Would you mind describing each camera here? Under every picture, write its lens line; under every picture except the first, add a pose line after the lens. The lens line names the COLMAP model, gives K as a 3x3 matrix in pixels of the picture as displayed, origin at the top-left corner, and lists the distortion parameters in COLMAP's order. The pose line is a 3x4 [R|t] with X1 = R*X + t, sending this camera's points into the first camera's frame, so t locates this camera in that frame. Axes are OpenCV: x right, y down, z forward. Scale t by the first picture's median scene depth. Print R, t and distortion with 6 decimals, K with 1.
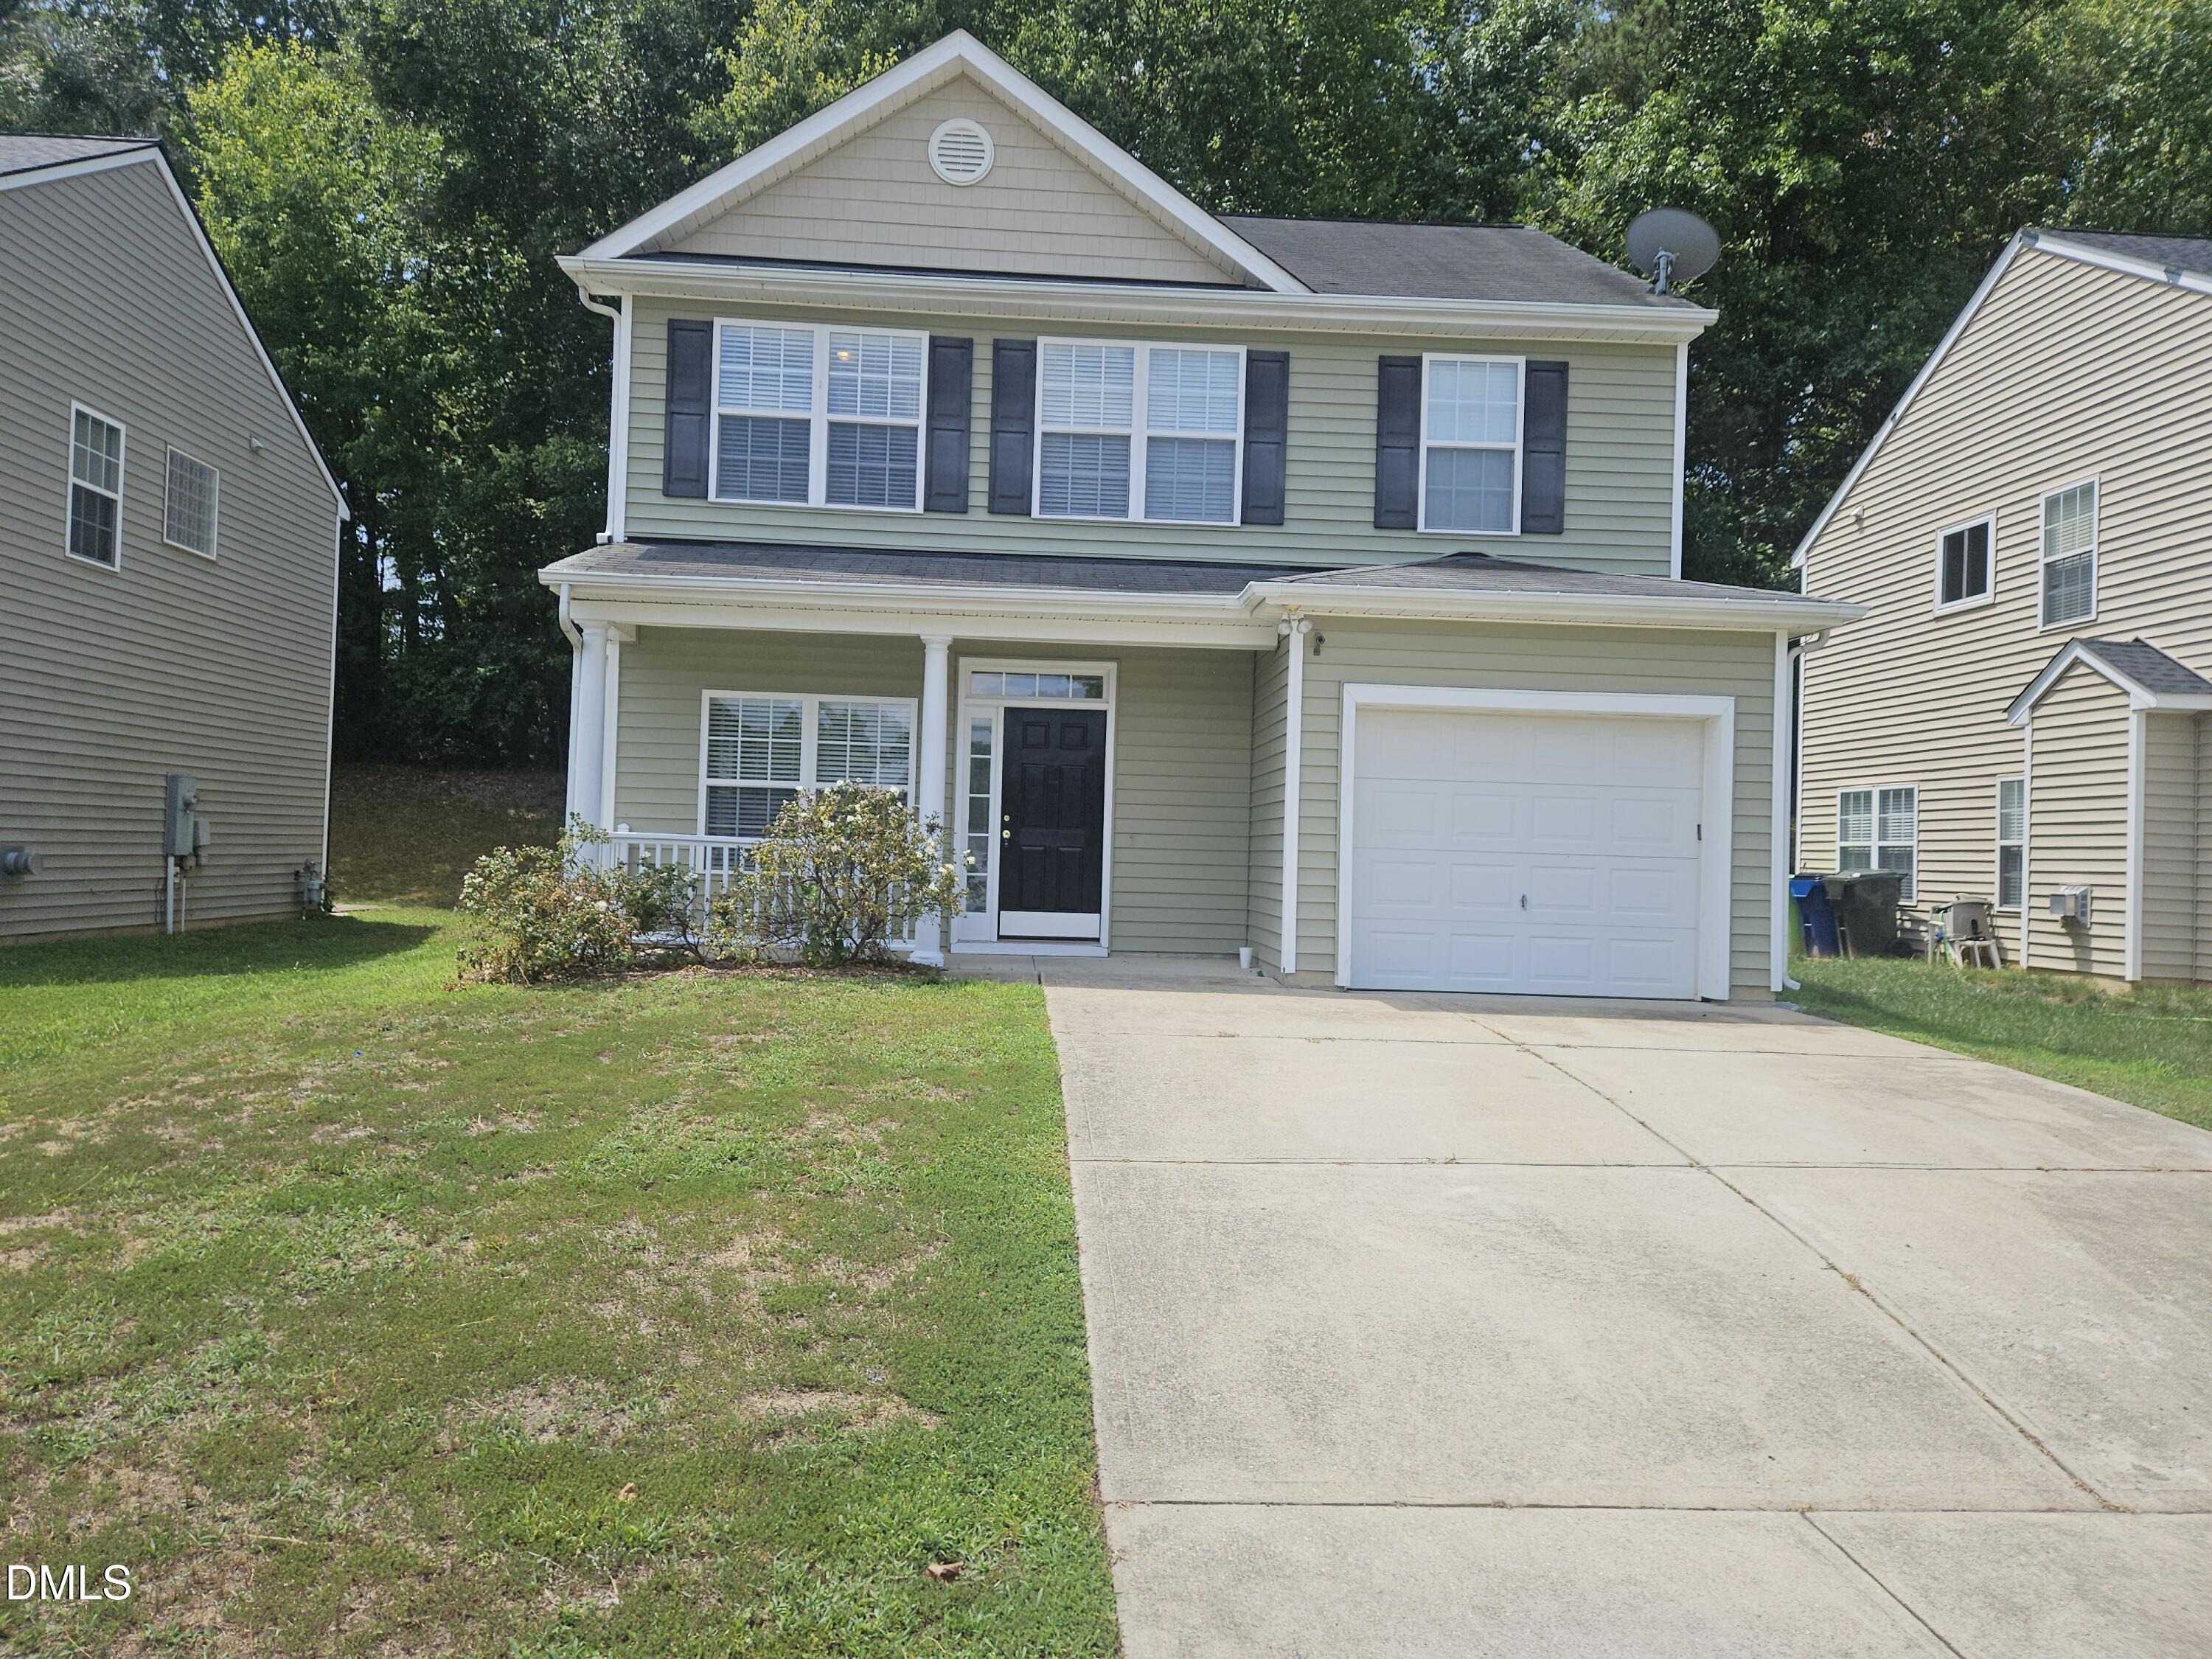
lens RADIAL K [[1544.5, 0, 1097.5], [0, 1544.5, 864.0], [0, 0, 1]] dist [0.085422, -0.079603]
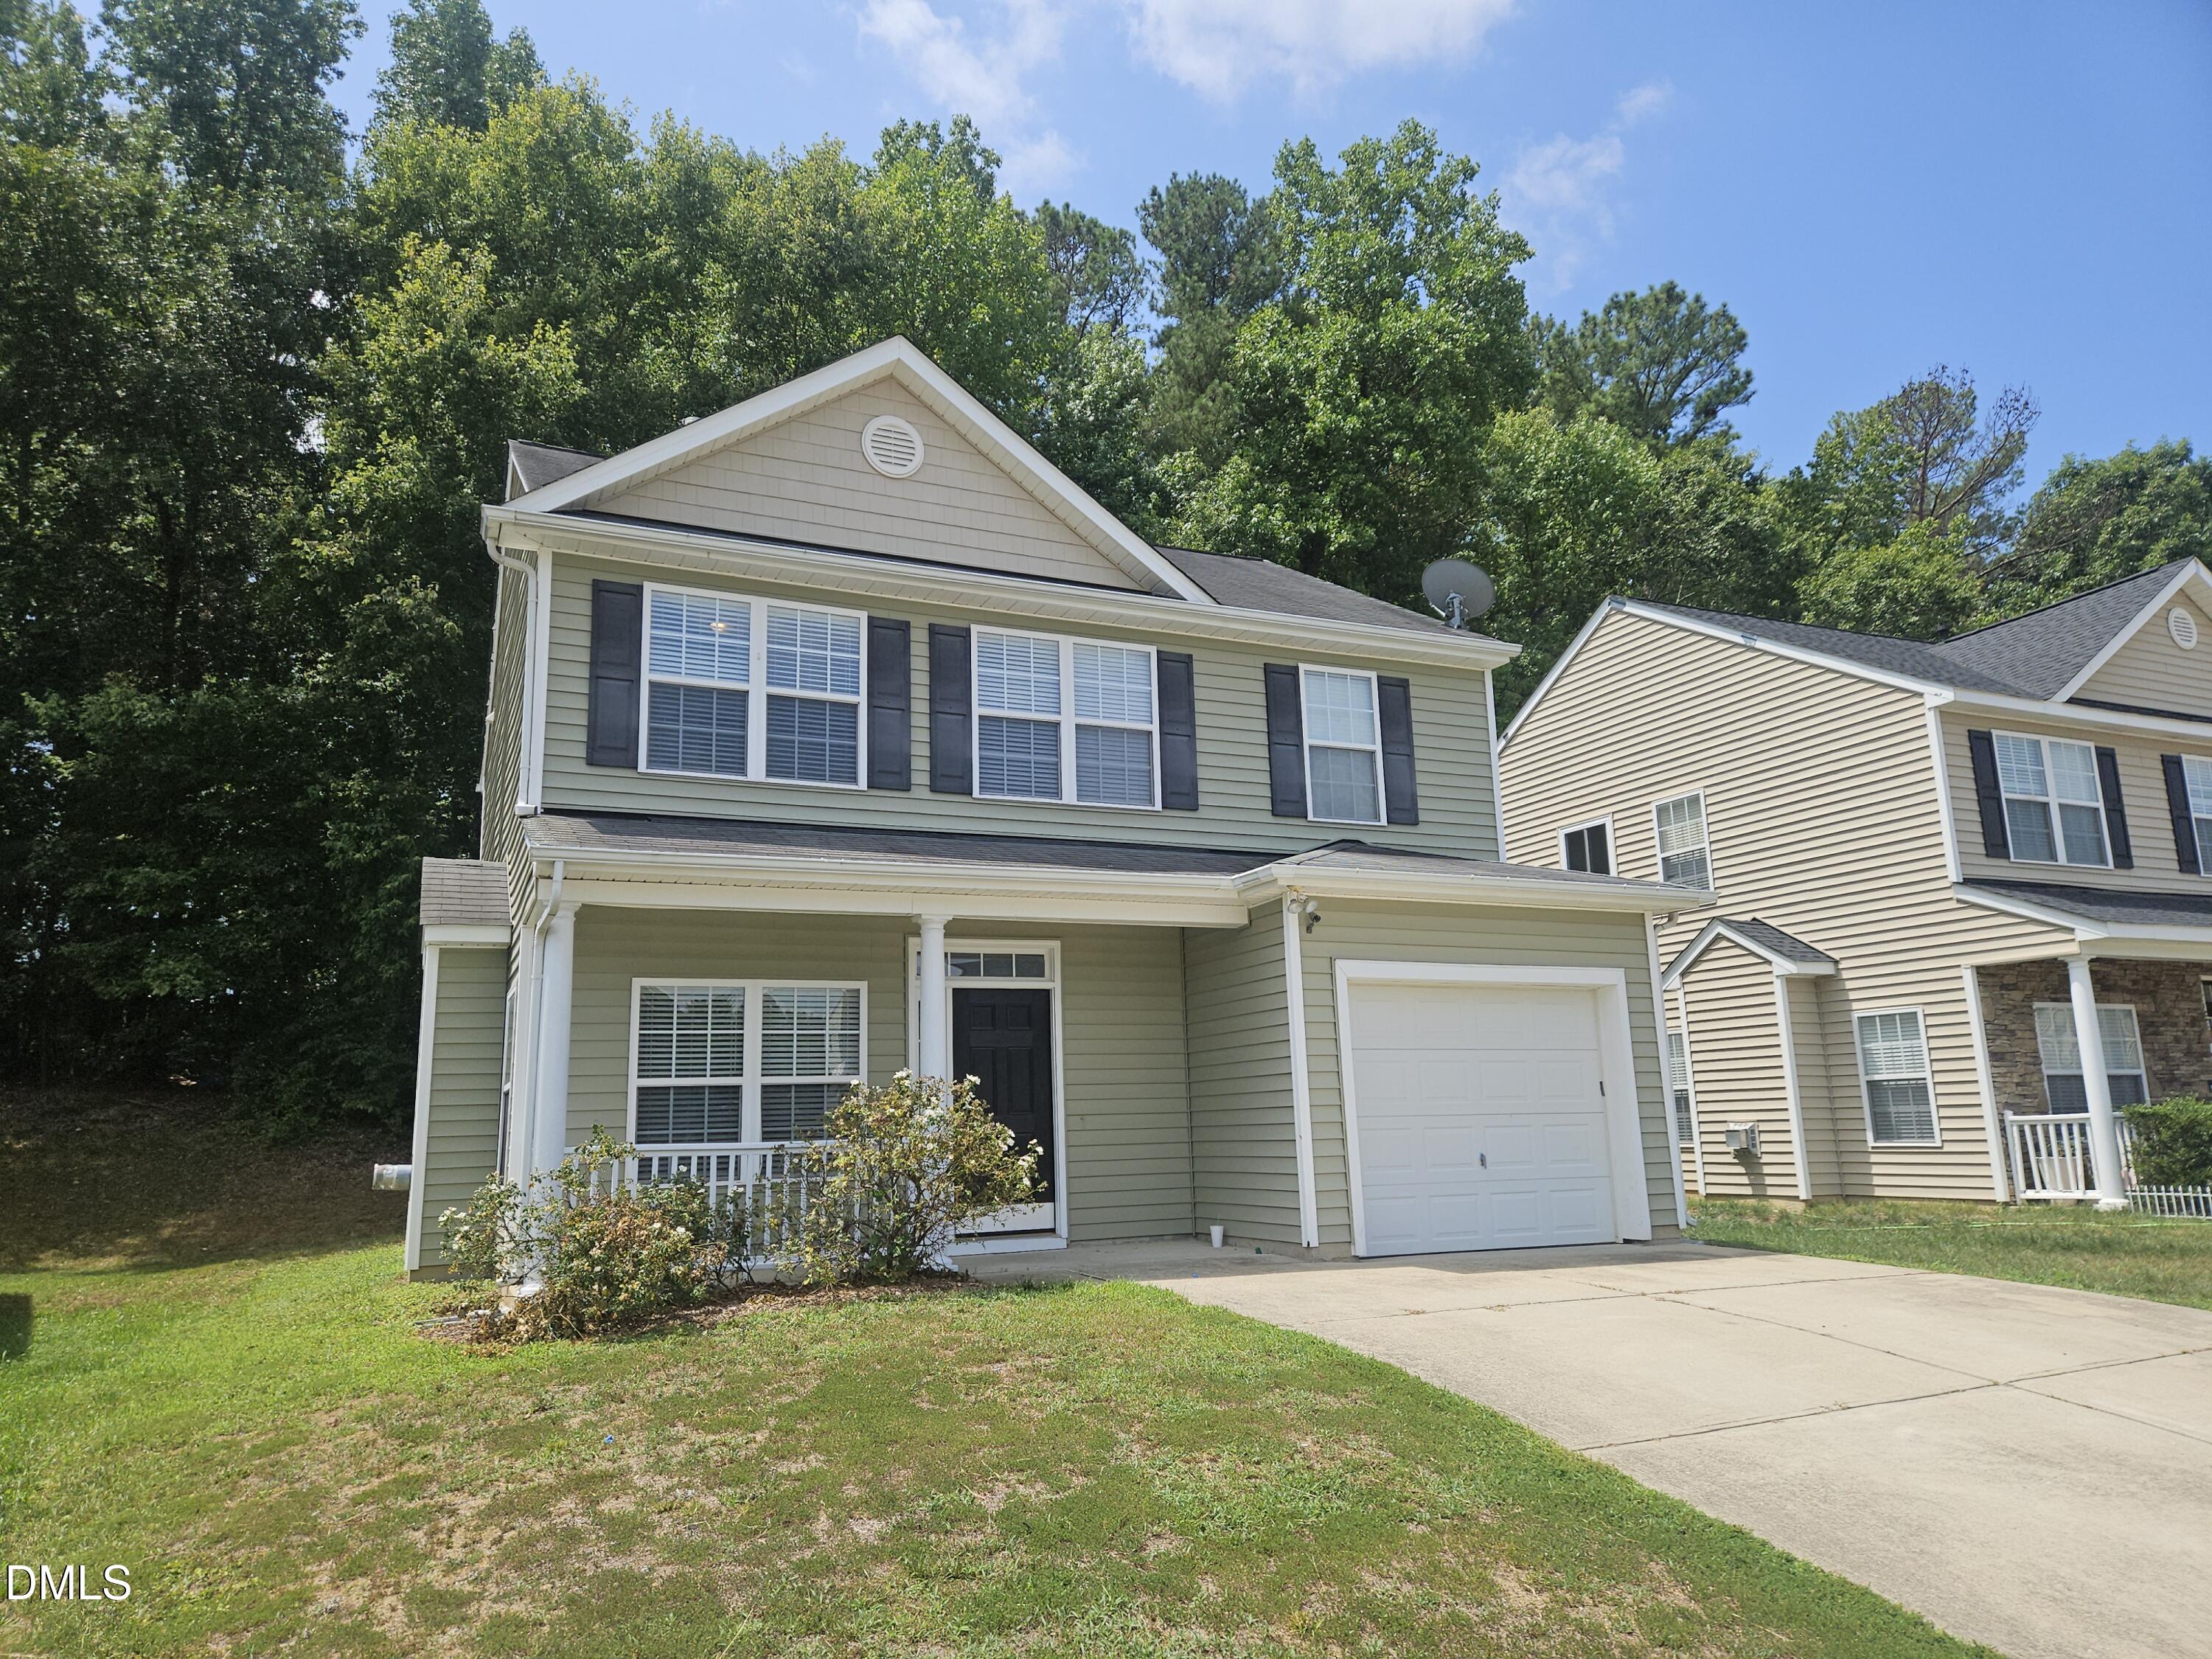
lens RADIAL K [[1544.5, 0, 1097.5], [0, 1544.5, 864.0], [0, 0, 1]] dist [0.085422, -0.079603]
pose [[0.923588, 0.009468, 0.383270, -0.346197], [0.058235, 0.984631, -0.164655, -0.014249], [-0.378938, 0.174393, 0.908842, 0.080284]]
